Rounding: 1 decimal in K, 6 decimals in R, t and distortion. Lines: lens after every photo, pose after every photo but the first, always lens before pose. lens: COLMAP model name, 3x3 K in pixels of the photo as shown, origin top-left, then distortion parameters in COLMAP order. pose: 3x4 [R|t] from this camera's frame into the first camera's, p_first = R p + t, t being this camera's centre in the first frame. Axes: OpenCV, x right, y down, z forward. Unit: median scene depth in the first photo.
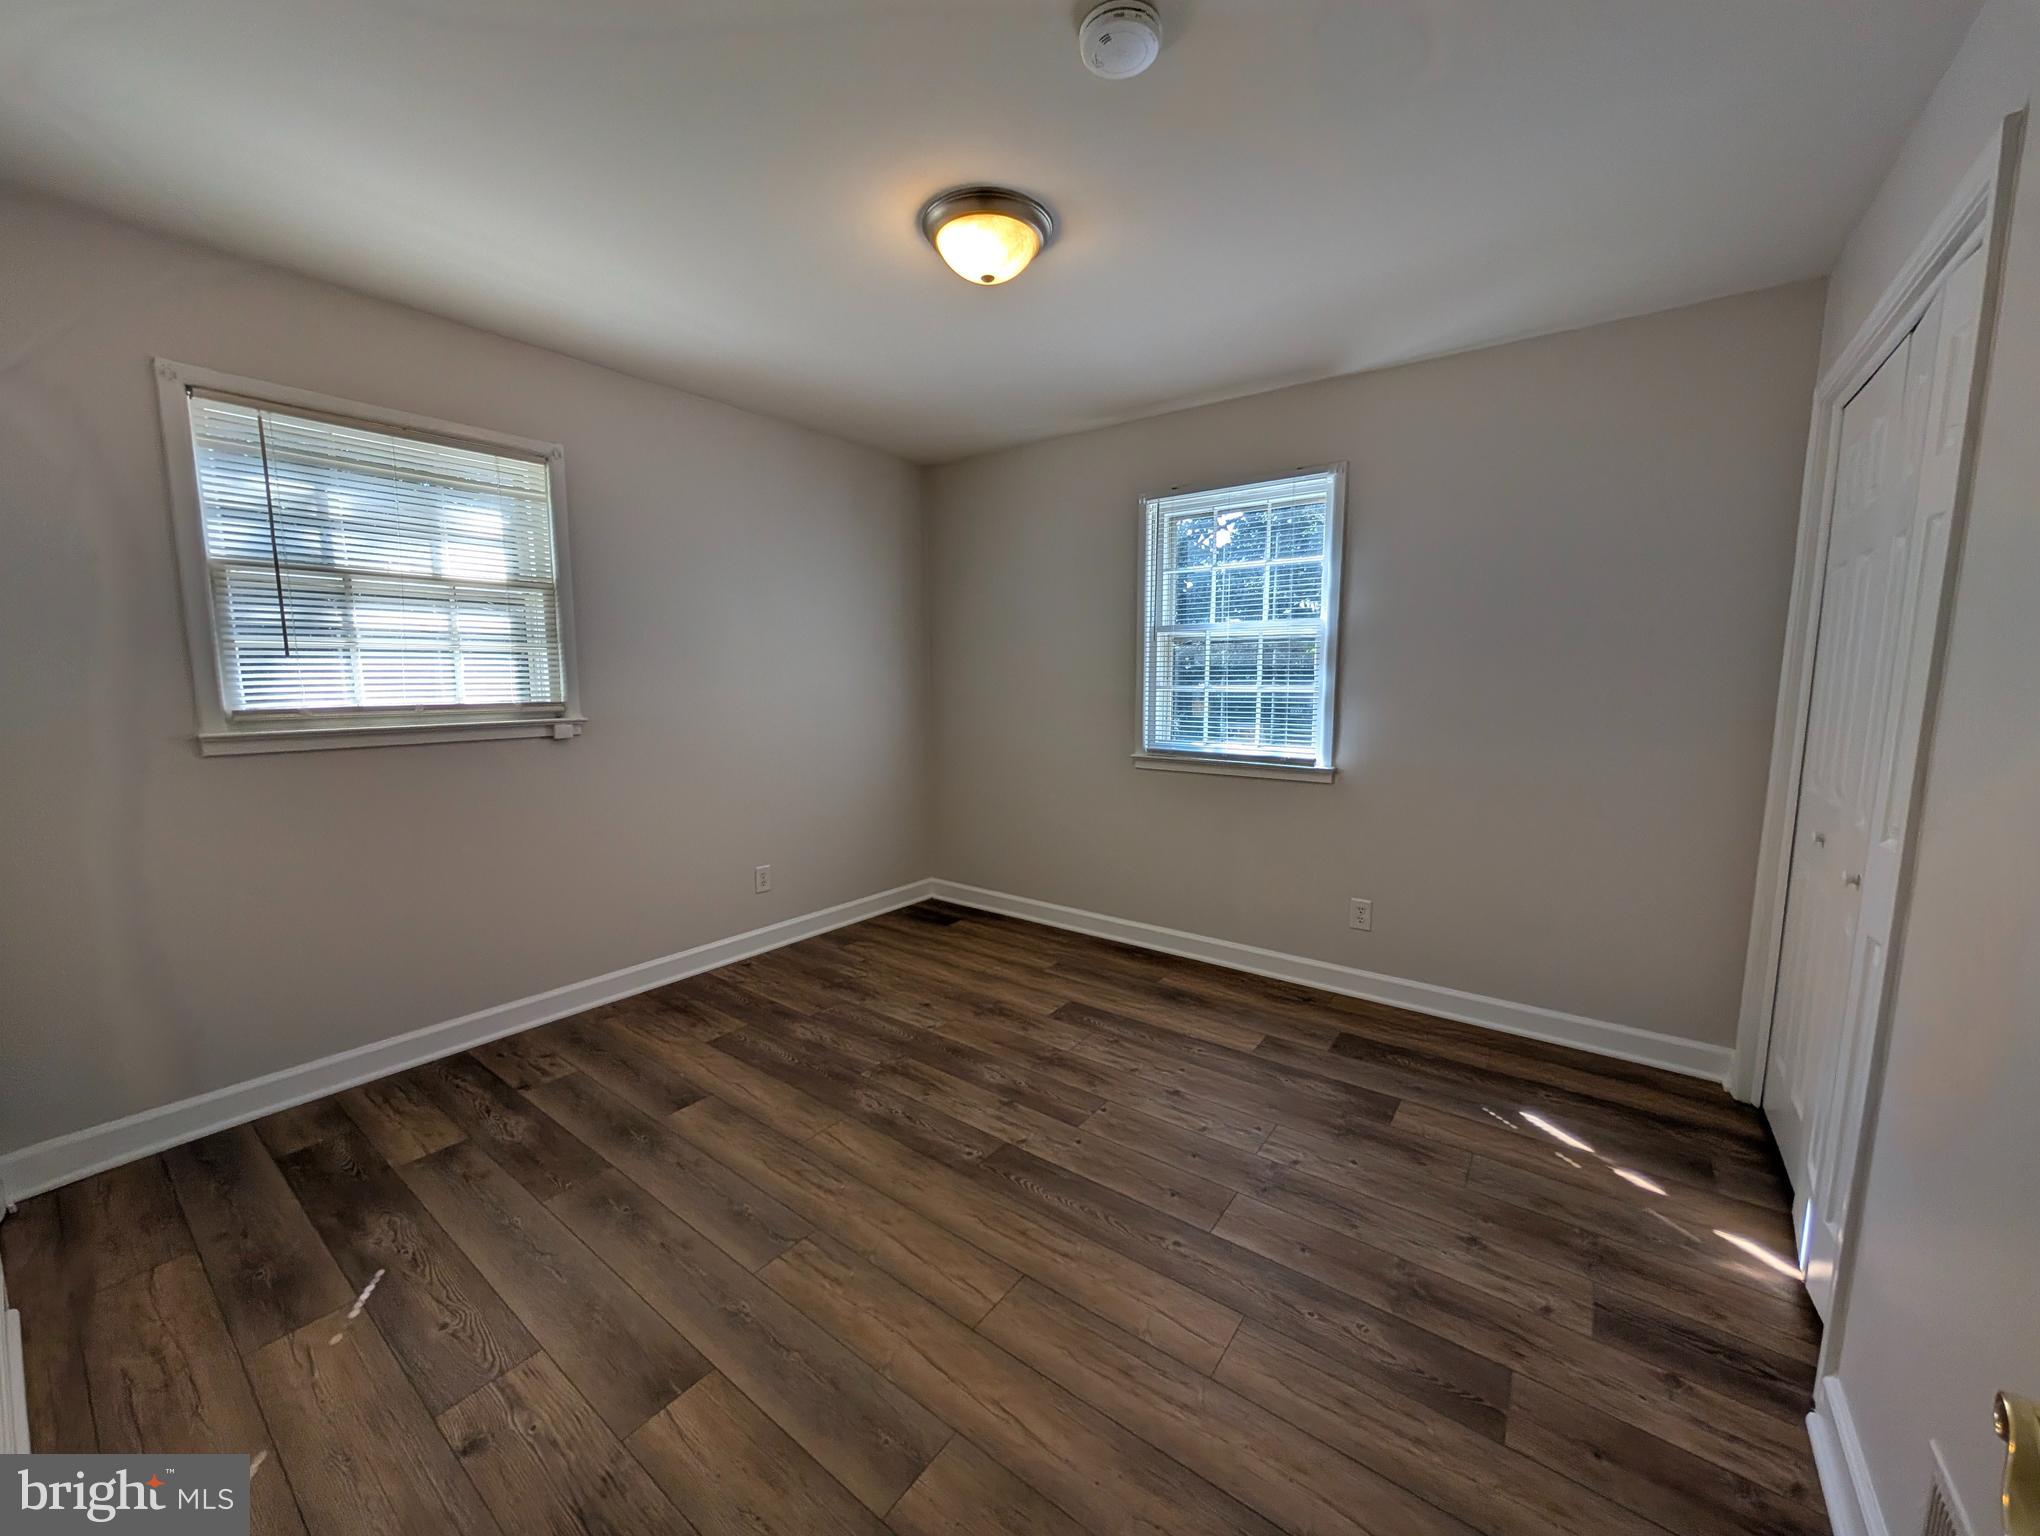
lens RADIAL K [[771.4, 0, 1018.1], [0, 771.4, 763.5], [0, 0, 1]] dist [-0.001479, -0.000039]
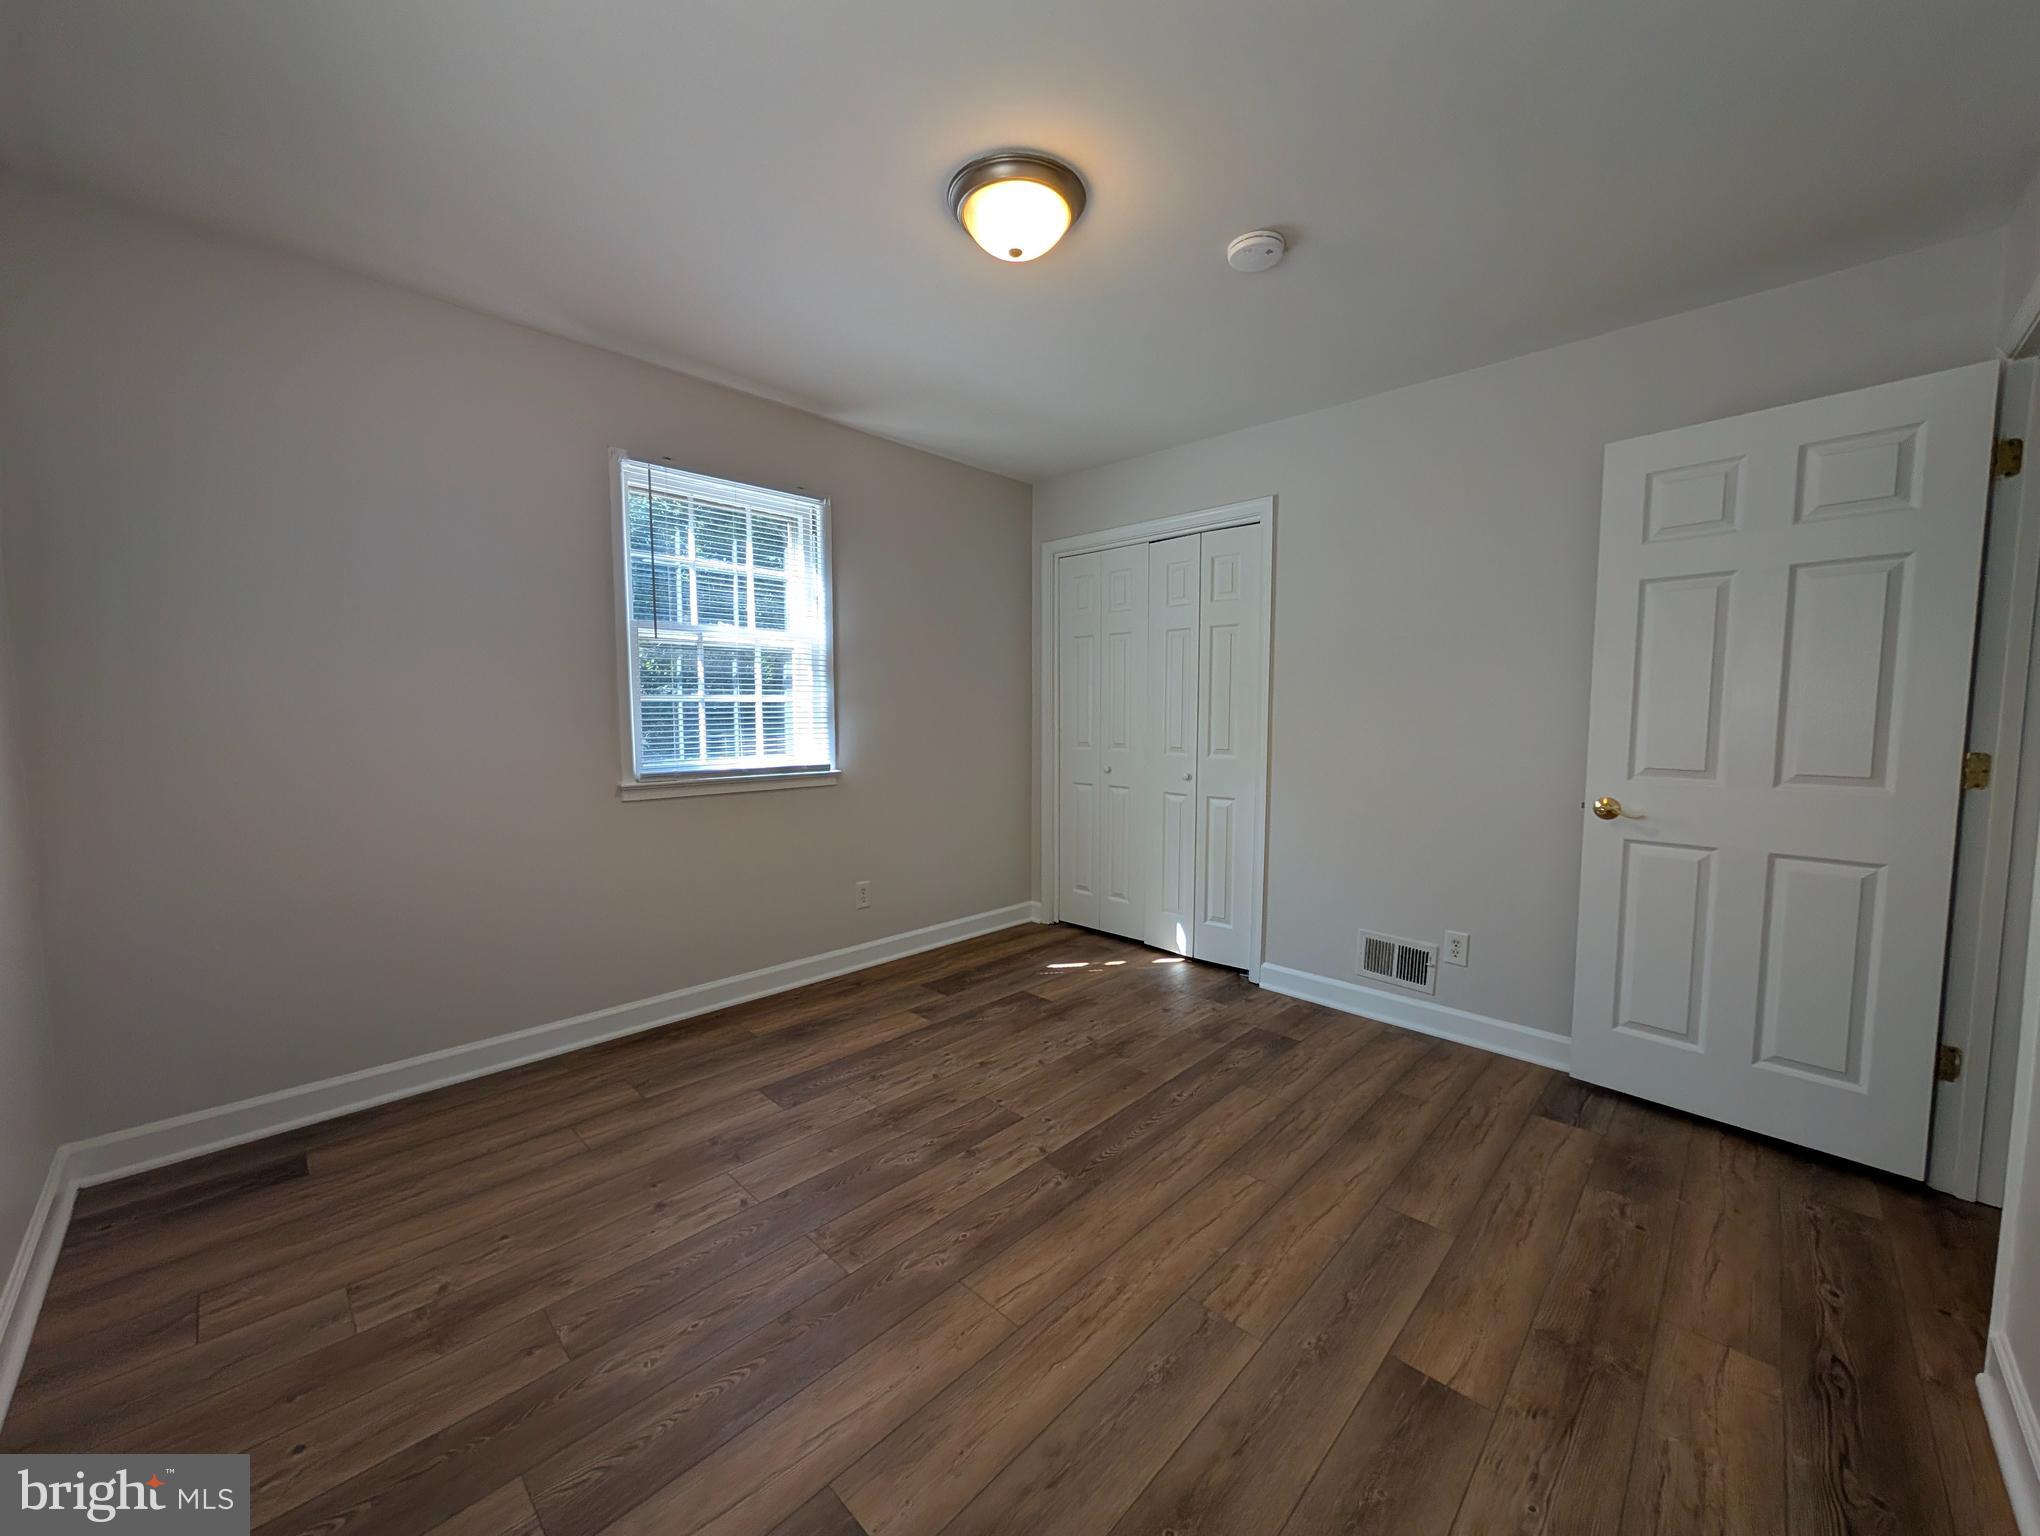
lens RADIAL K [[771.4, 0, 1029.1], [0, 771.4, 759.7], [0, 0, 1]] dist [-0.001479, -0.000039]
pose [[0.126680, -0.064561, 0.989840, -1.515266], [0.110157, 0.992623, 0.050645, -0.081206], [-0.985808, 0.102622, 0.132857, 1.366158]]
